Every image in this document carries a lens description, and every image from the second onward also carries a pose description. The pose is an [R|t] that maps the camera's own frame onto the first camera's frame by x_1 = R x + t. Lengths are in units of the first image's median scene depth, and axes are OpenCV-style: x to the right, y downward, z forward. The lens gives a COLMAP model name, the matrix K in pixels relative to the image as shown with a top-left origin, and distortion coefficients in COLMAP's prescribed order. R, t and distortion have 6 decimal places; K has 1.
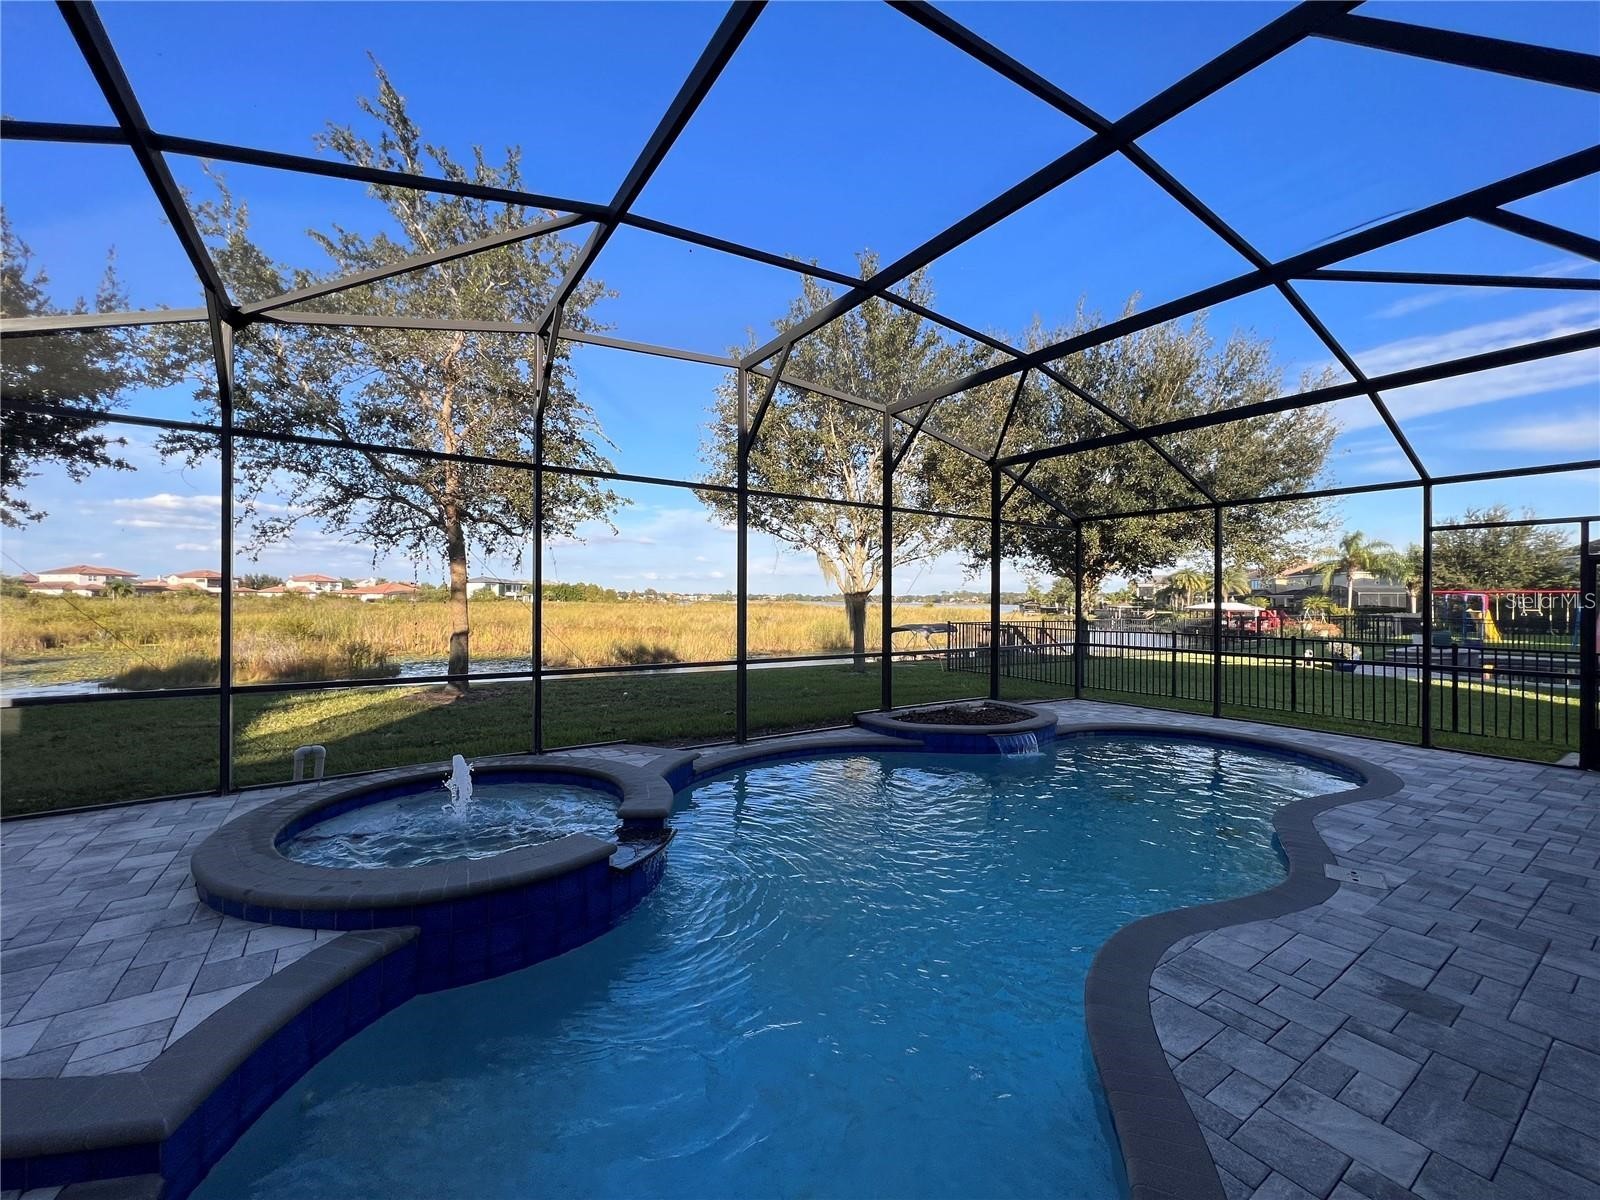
lens RADIAL K [[637.3, 0, 796.6], [0, 637.3, 601.0], [0, 0, 1]] dist [-0.001805, 0.000369]
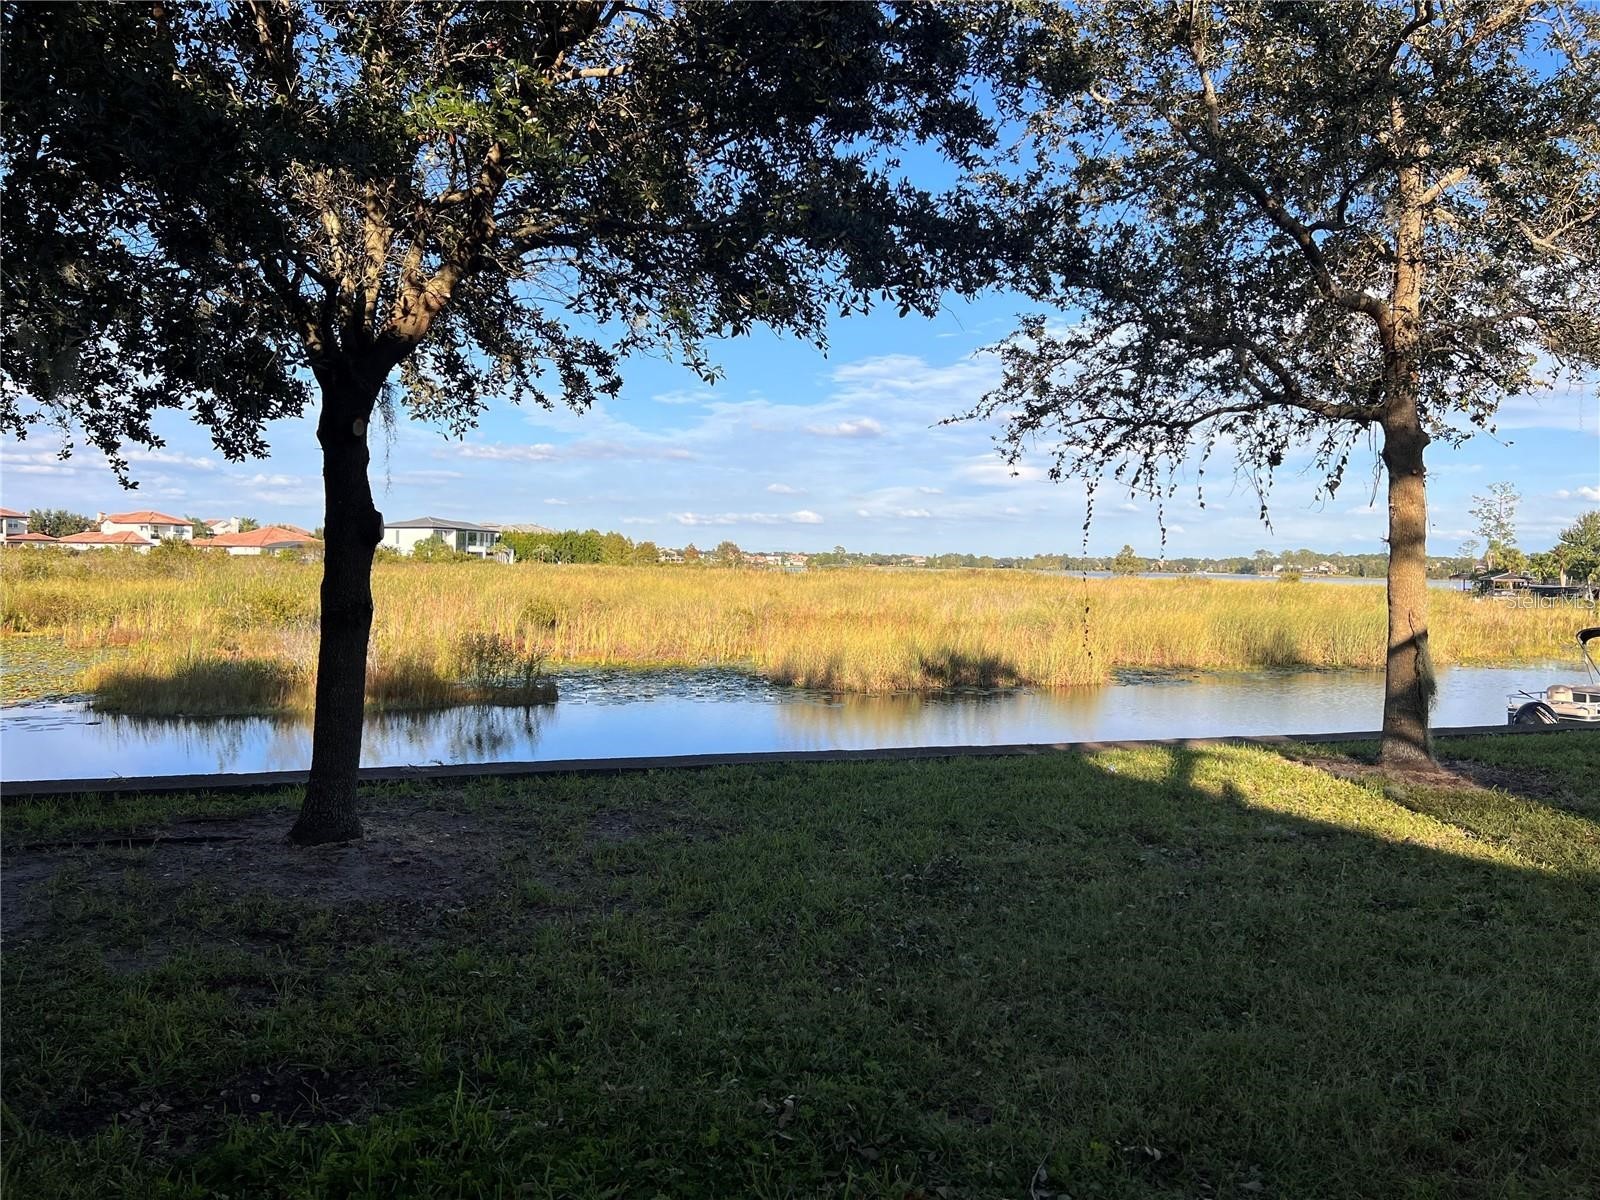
lens RADIAL K [[1197.0, 0, 808.2], [0, 1197.0, 601.9], [0, 0, 1]] dist [0.065155, -0.074050]
pose [[0.992482, 0.013650, -0.121625, -0.817943], [-0.010058, 0.999496, 0.030098, 0.004619], [0.121975, -0.028648, 0.992120, 0.083961]]
